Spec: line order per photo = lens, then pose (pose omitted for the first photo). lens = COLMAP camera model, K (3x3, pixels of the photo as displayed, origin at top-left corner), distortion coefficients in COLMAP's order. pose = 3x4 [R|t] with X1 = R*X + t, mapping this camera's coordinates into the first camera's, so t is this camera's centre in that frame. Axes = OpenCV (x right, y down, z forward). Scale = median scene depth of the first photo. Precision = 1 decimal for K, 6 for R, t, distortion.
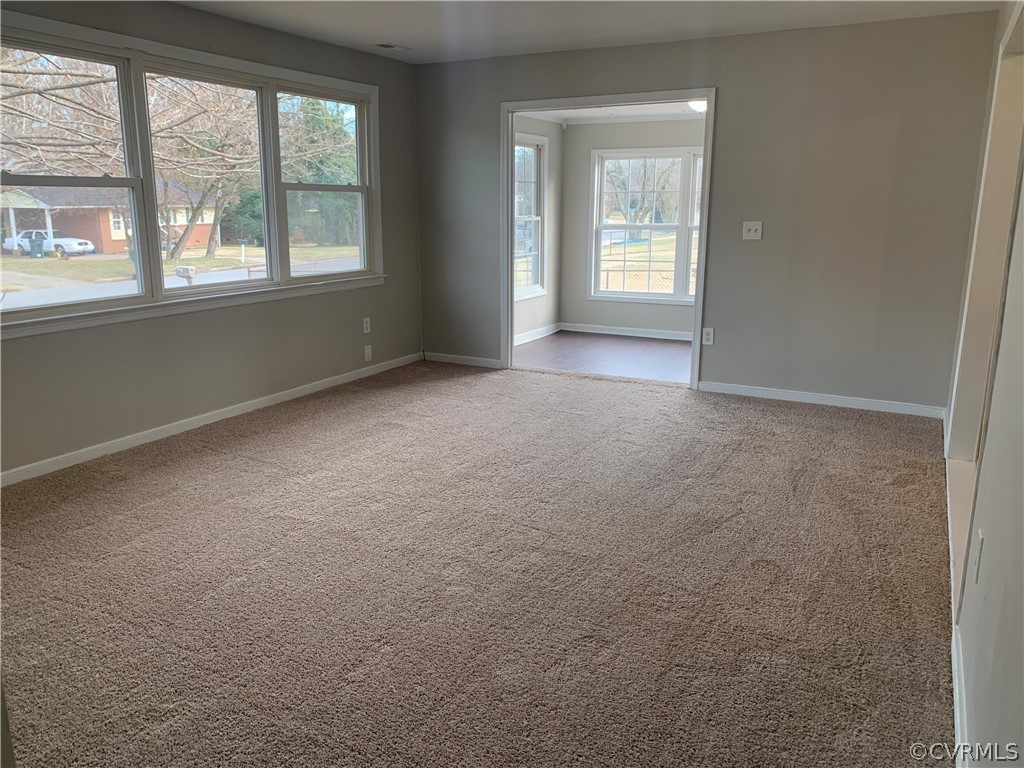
lens RADIAL K [[801.7, 0, 510.5], [0, 801.7, 385.4], [0, 0, 1]] dist [0.011137, 0.002365]
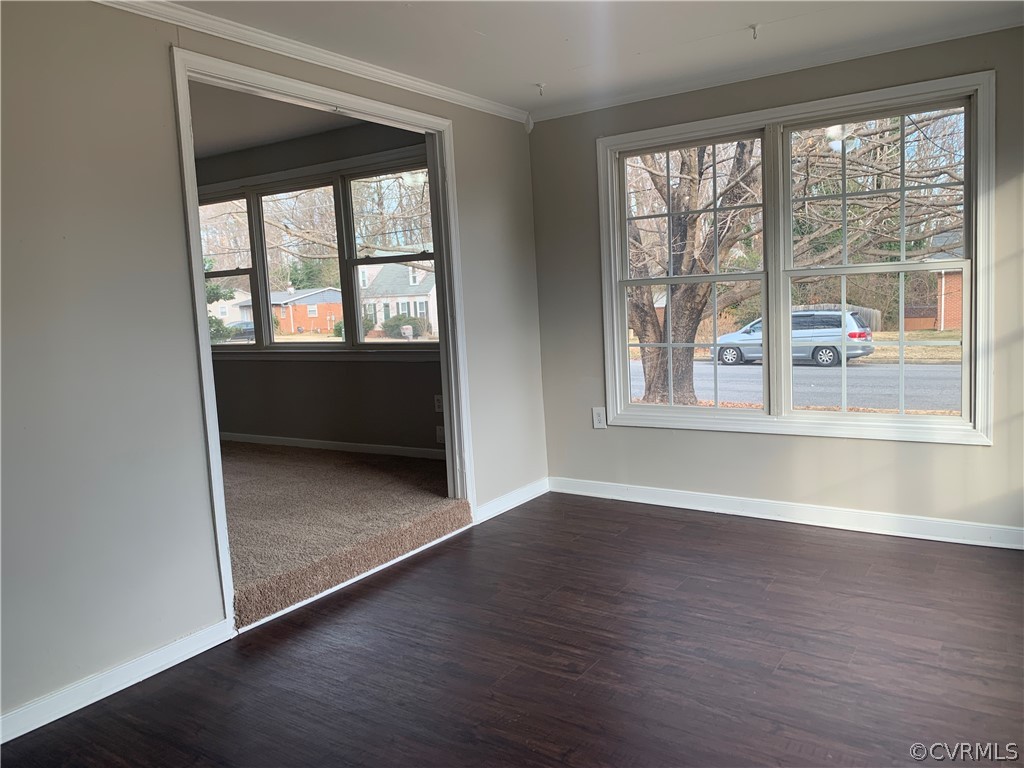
lens RADIAL K [[801.7, 0, 509.2], [0, 801.7, 386.1], [0, 0, 1]] dist [0.011137, 0.002365]
pose [[-0.103869, 0.155036, -0.982433, 0.938340], [-0.149439, 0.974130, 0.169525, -0.344820], [0.983300, 0.164422, -0.078013, 1.518806]]
